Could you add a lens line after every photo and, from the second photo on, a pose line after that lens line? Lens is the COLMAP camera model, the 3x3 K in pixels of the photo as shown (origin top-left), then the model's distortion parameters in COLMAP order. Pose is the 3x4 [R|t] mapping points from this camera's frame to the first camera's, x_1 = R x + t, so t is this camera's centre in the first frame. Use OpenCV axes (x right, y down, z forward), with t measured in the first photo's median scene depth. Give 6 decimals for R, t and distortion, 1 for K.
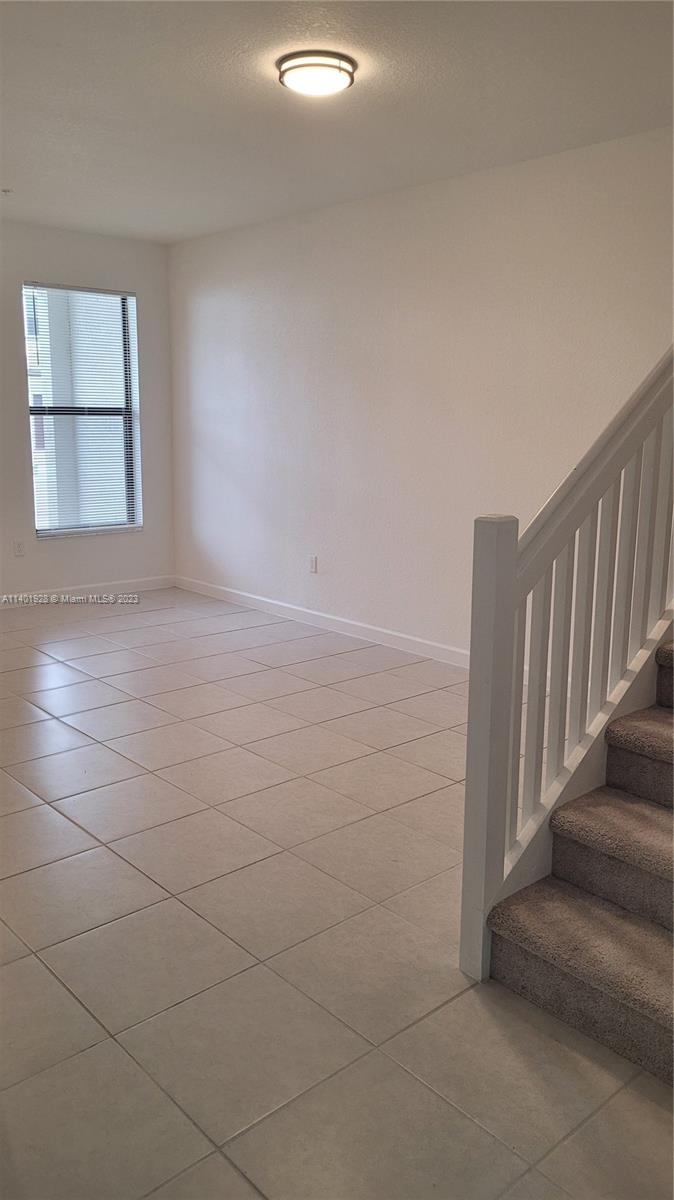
lens RADIAL K [[900.5, 0, 330.9], [0, 900.5, 595.7], [0, 0, 1]] dist [0.019139, -0.020411]
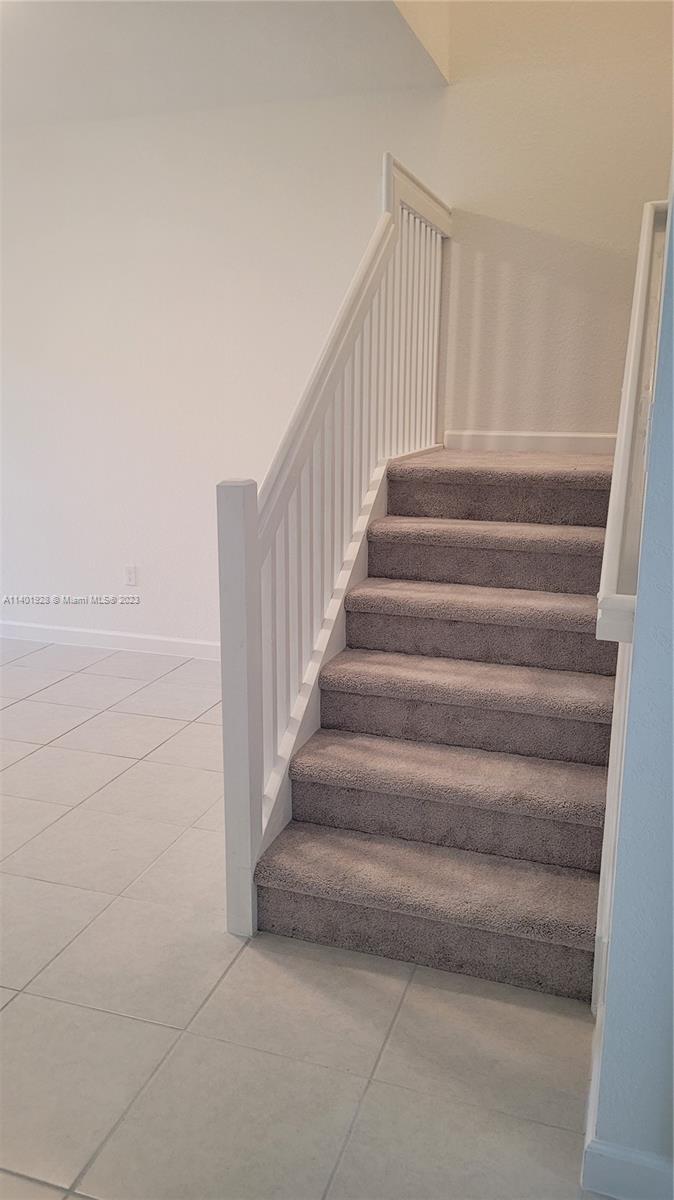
lens RADIAL K [[900.5, 0, 333.8], [0, 900.5, 601.5], [0, 0, 1]] dist [0.019139, -0.020411]
pose [[0.863877, -0.118828, 0.489485, -0.211075], [0.101900, 0.992910, 0.061201, -0.004231], [-0.493288, -0.002992, 0.869861, 0.064093]]
